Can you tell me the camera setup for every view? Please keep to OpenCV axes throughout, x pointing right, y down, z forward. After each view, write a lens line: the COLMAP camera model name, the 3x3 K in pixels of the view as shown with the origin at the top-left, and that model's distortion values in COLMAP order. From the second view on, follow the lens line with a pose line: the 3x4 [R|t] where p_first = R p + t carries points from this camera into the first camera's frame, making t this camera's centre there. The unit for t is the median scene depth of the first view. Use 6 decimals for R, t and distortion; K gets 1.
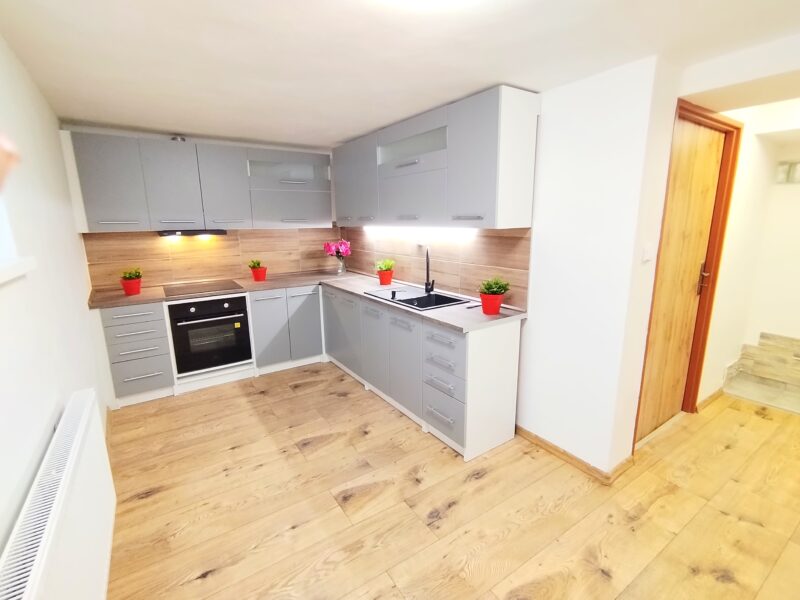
lens RADIAL K [[376.0, 0, 397.6], [0, 376.0, 298.2], [0, 0, 1]] dist [-0.001922, 0.000098]
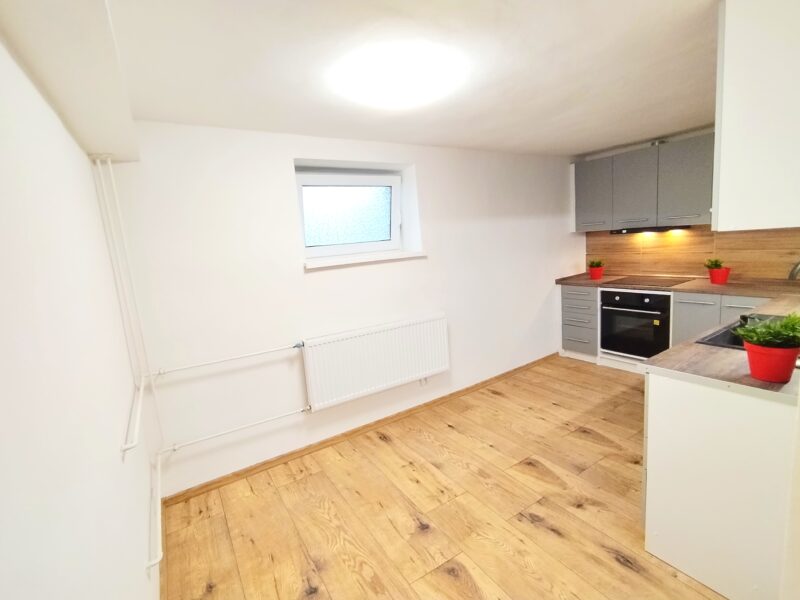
lens RADIAL K [[376.0, 0, 397.6], [0, 376.0, 298.2], [0, 0, 1]] dist [-0.001922, 0.000098]
pose [[-0.021308, 0.165850, -0.985921, 0.679424], [-0.126916, 0.977718, 0.167213, -0.085926], [0.991685, 0.128692, 0.000216, 0.373216]]
